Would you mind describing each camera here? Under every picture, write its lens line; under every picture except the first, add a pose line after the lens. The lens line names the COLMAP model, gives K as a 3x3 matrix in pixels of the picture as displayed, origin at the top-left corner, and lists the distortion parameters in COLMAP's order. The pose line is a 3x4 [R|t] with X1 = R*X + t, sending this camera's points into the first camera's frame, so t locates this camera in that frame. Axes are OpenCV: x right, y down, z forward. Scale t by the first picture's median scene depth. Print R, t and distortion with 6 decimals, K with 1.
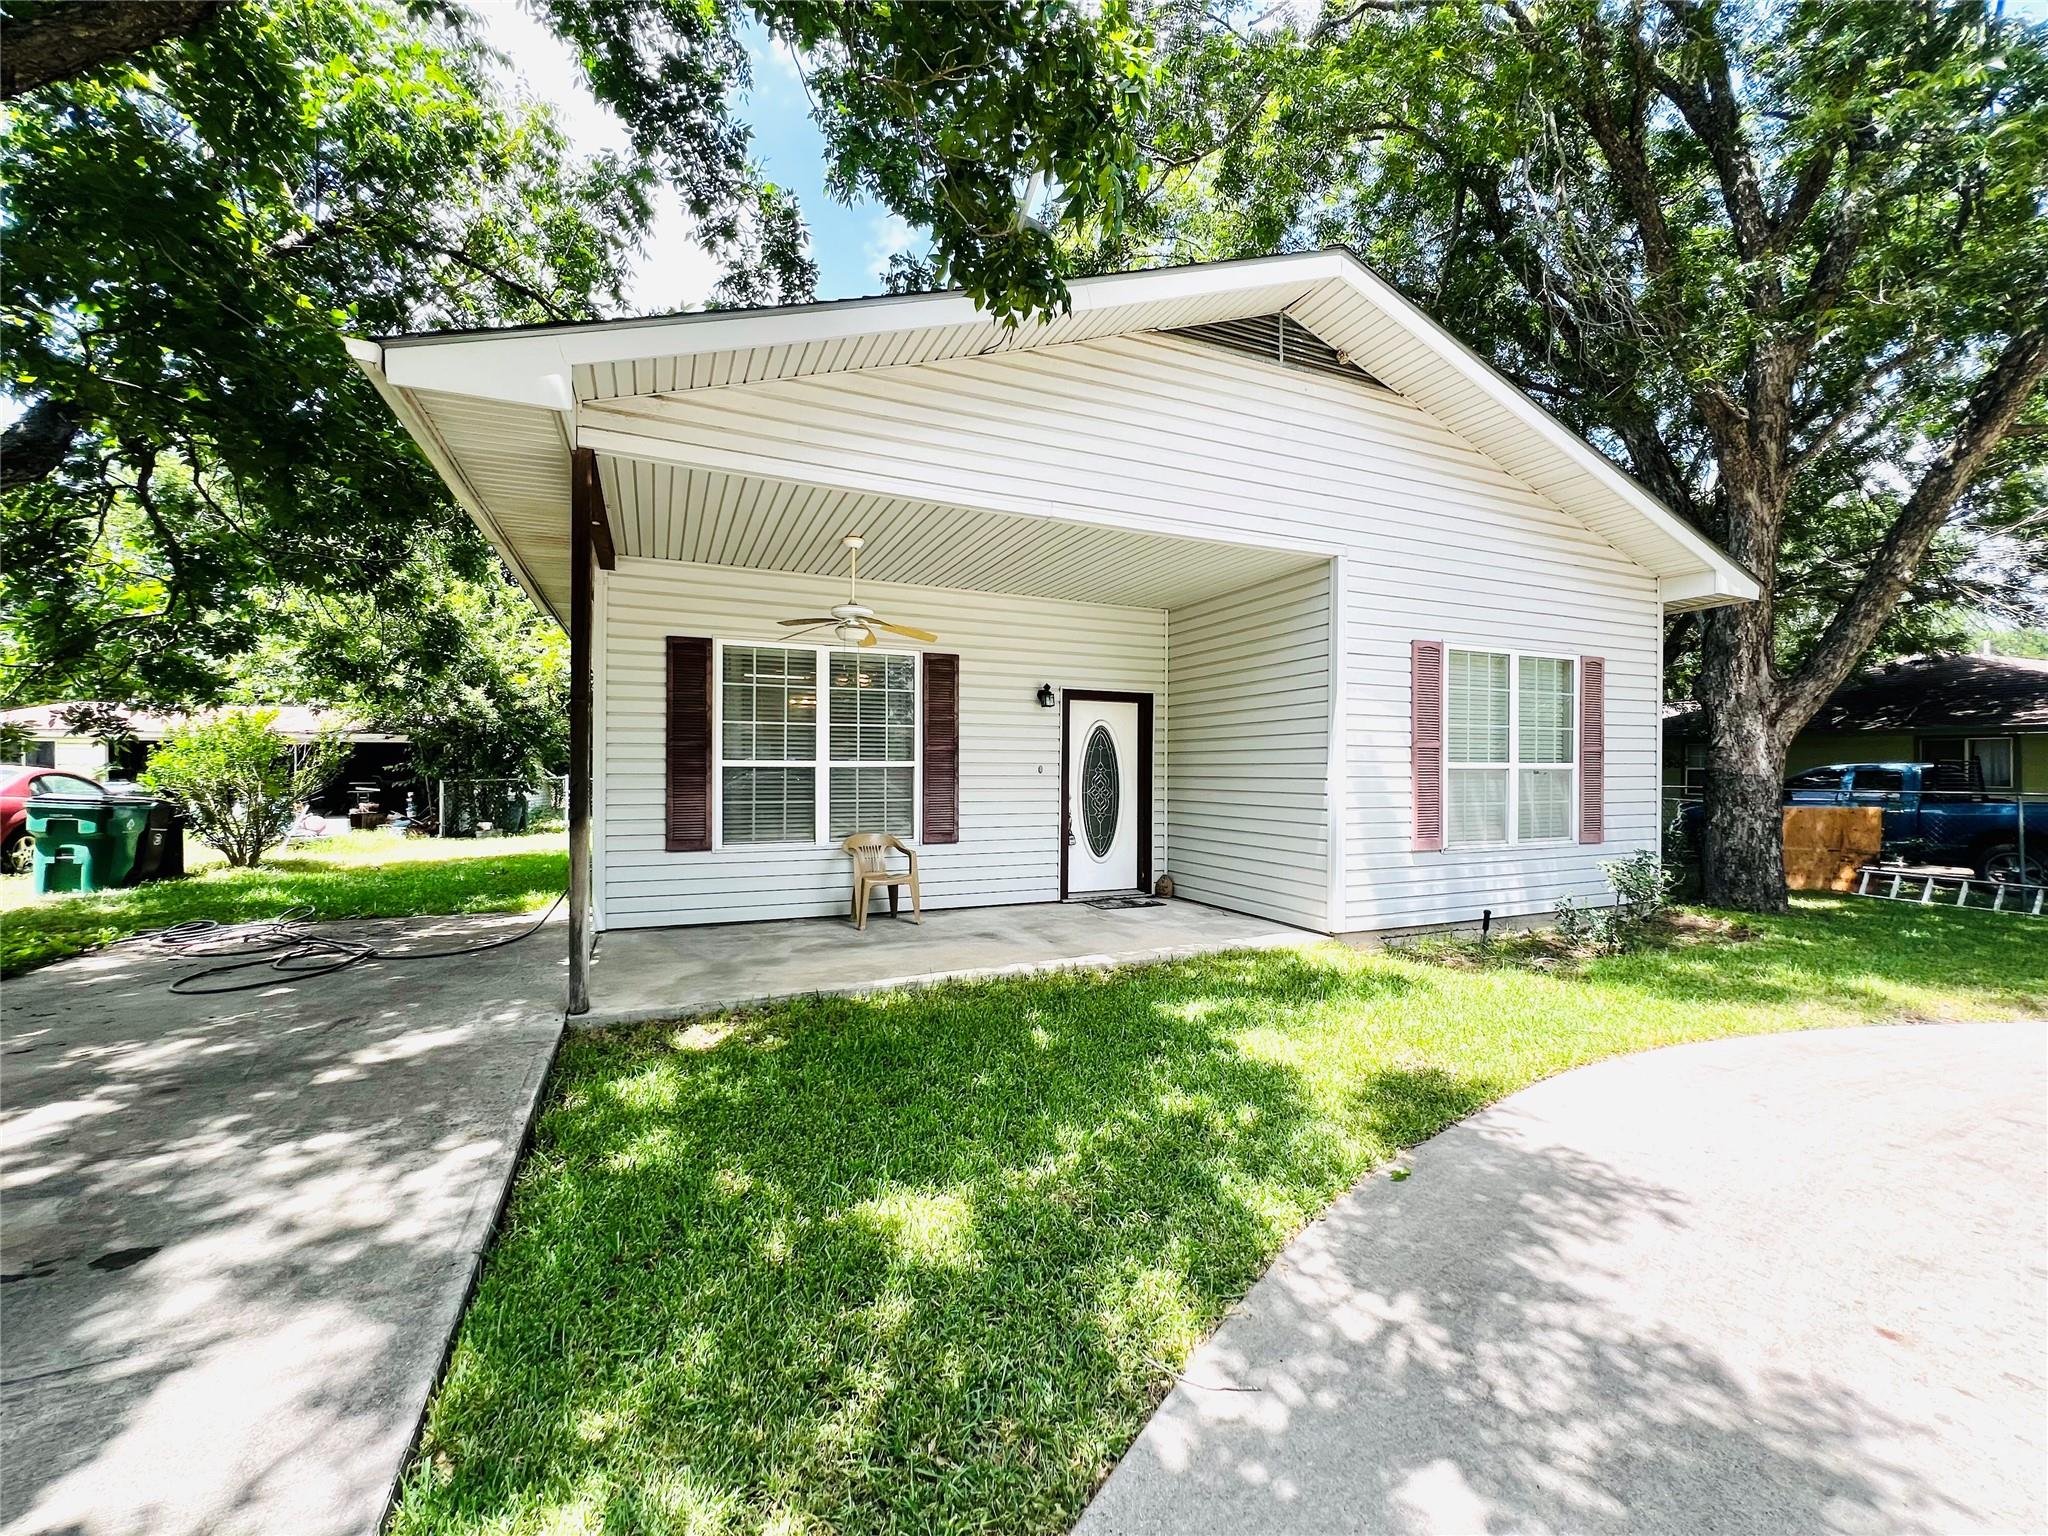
lens RADIAL K [[822.0, 0, 1016.6], [0, 822.0, 773.1], [0, 0, 1]] dist [-0.009732, 0.002279]
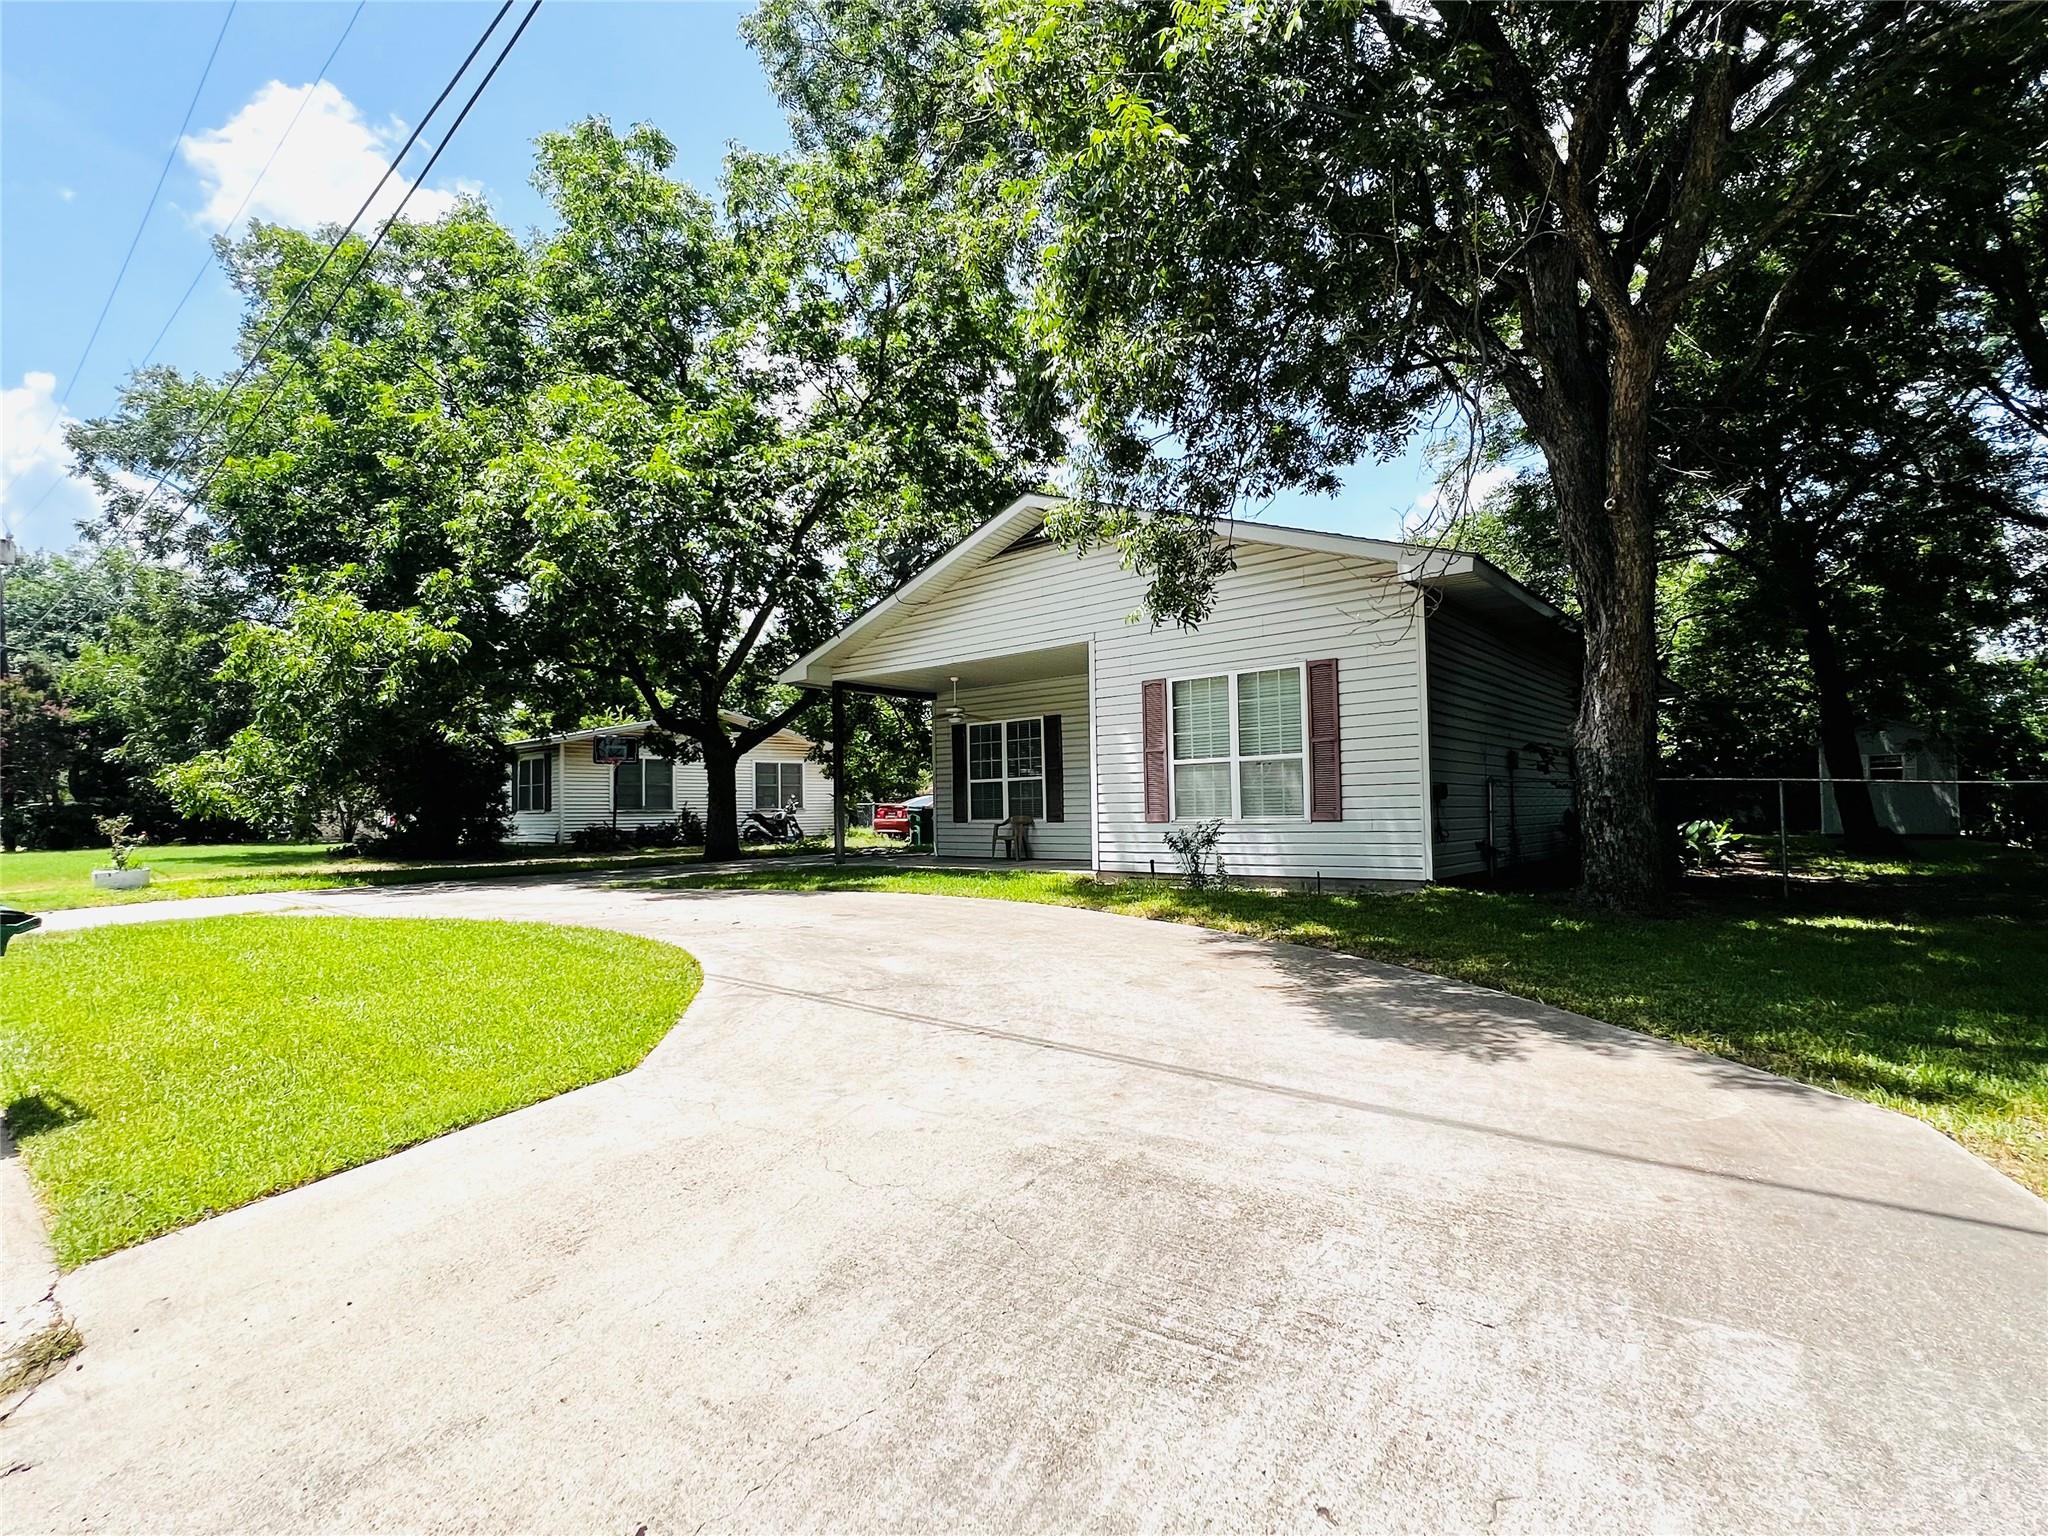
lens RADIAL K [[953.0, 0, 1029.4], [0, 953.0, 767.4], [0, 0, 1]] dist [-0.000202, 0.000006]
pose [[0.443452, -0.053101, -0.894724, 1.856548], [0.016835, 0.998561, -0.050920, 0.077581], [0.896140, 0.007518, 0.443708, 0.040971]]
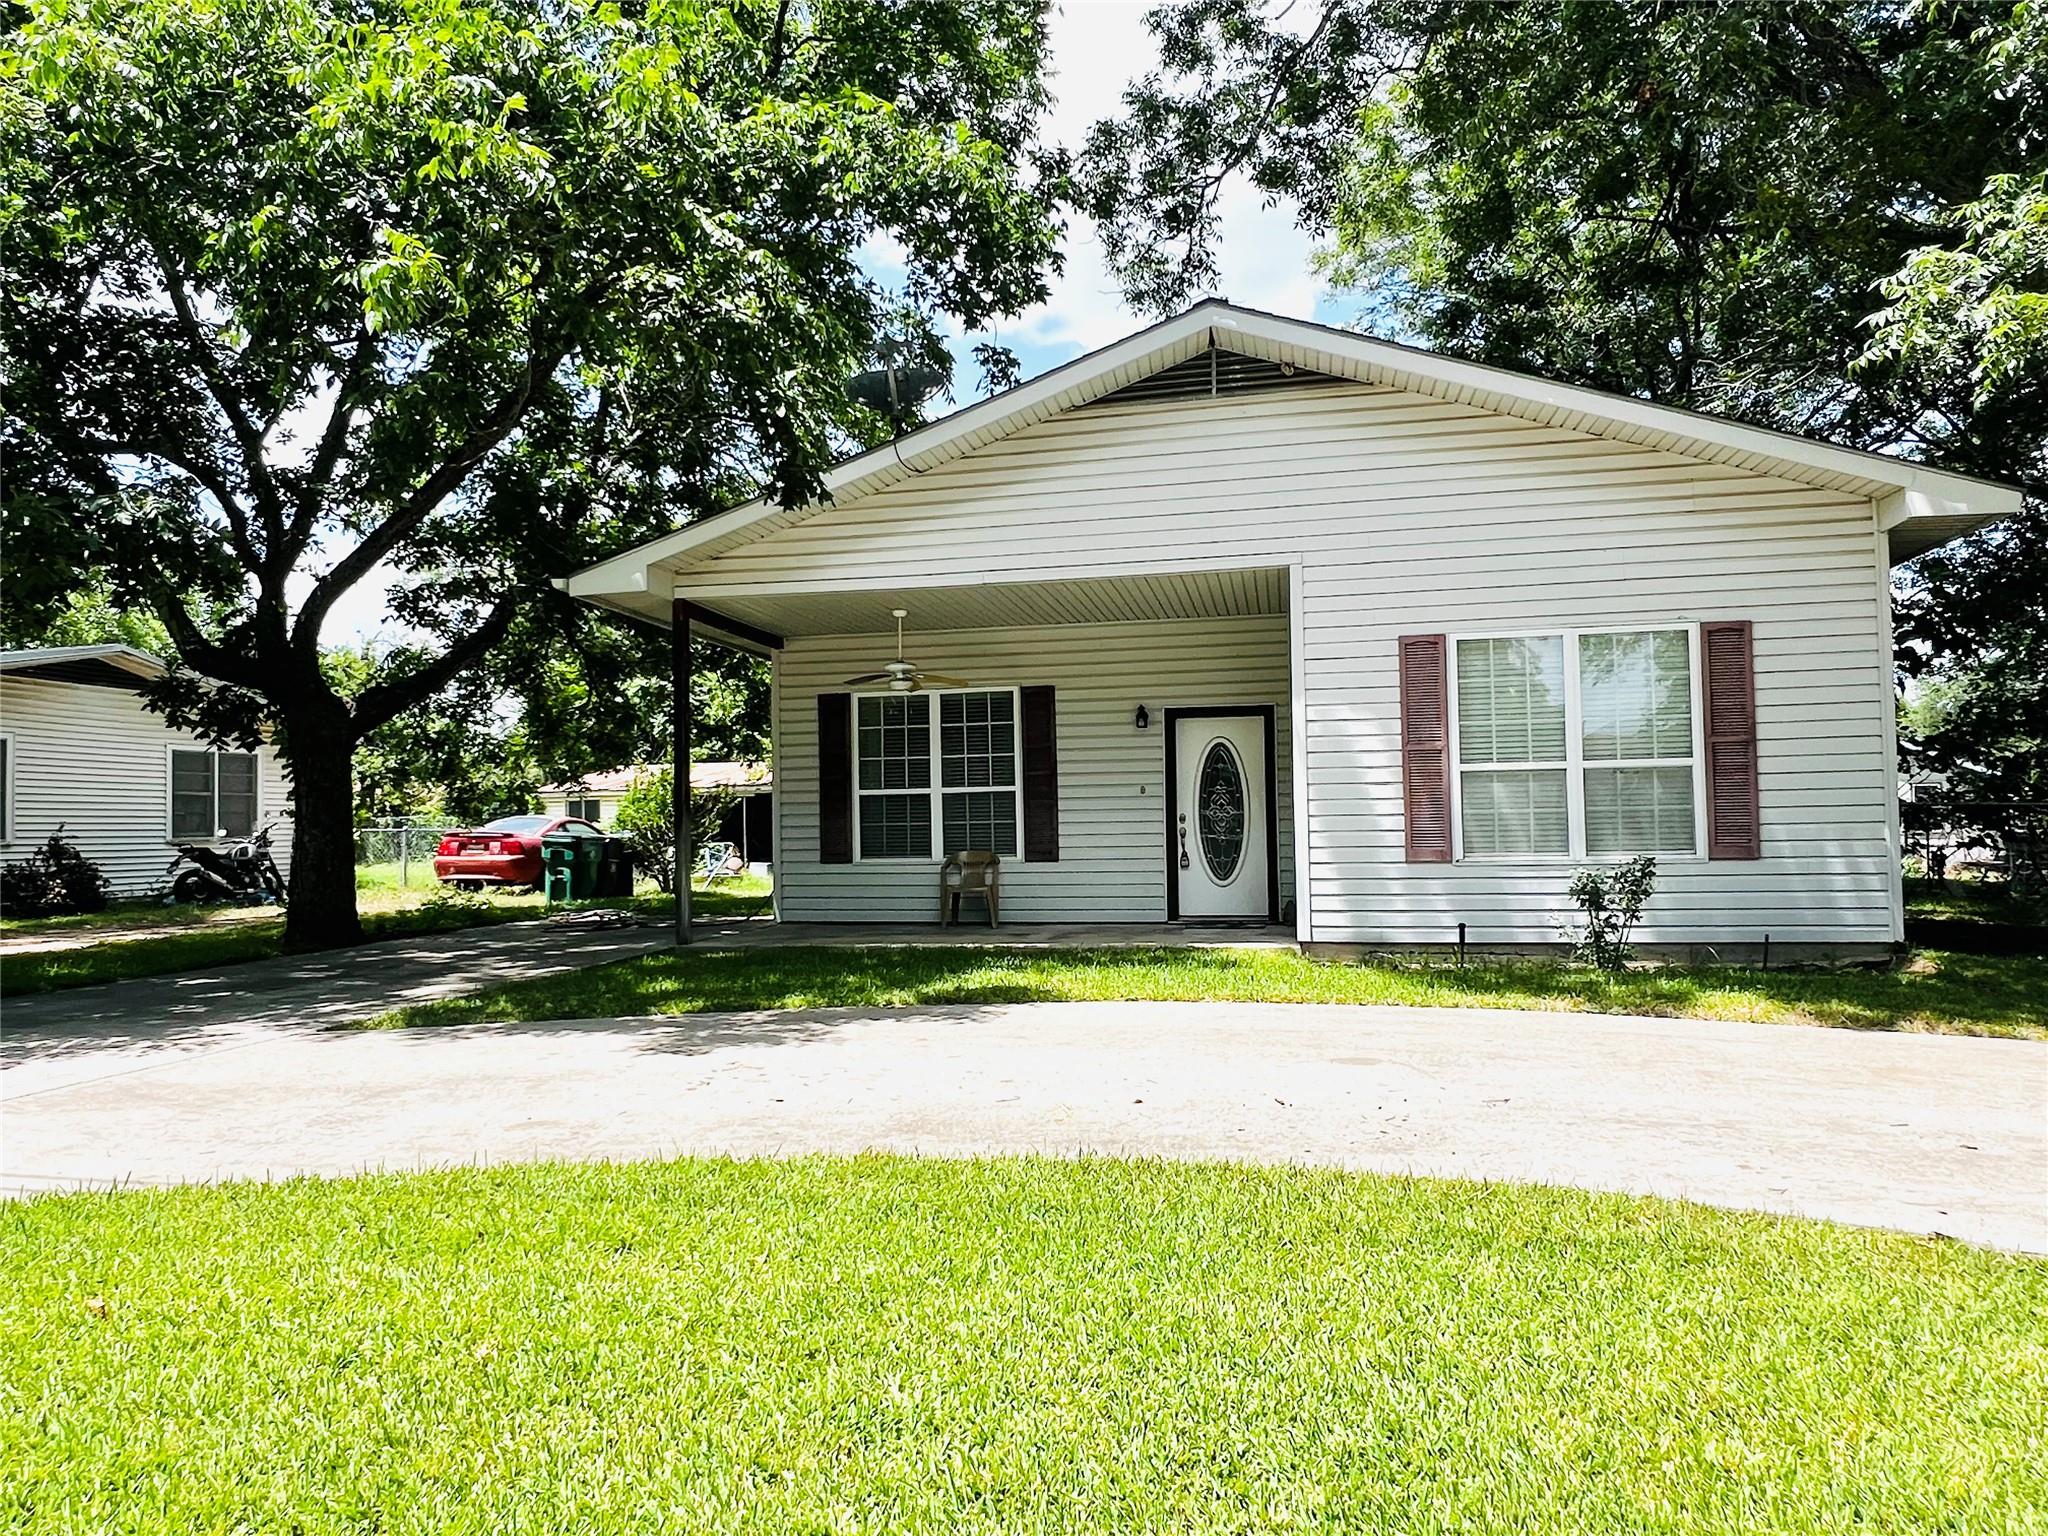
lens RADIAL K [[1300.1, 0, 1005.6], [0, 1300.1, 768.9], [0, 0, 1]] dist [-0.005562, 0.000052]
pose [[0.807255, -0.044750, -0.588504, 0.945256], [0.017269, 0.998485, -0.052237, 0.056921], [0.589950, 0.032006, 0.806805, -0.439865]]
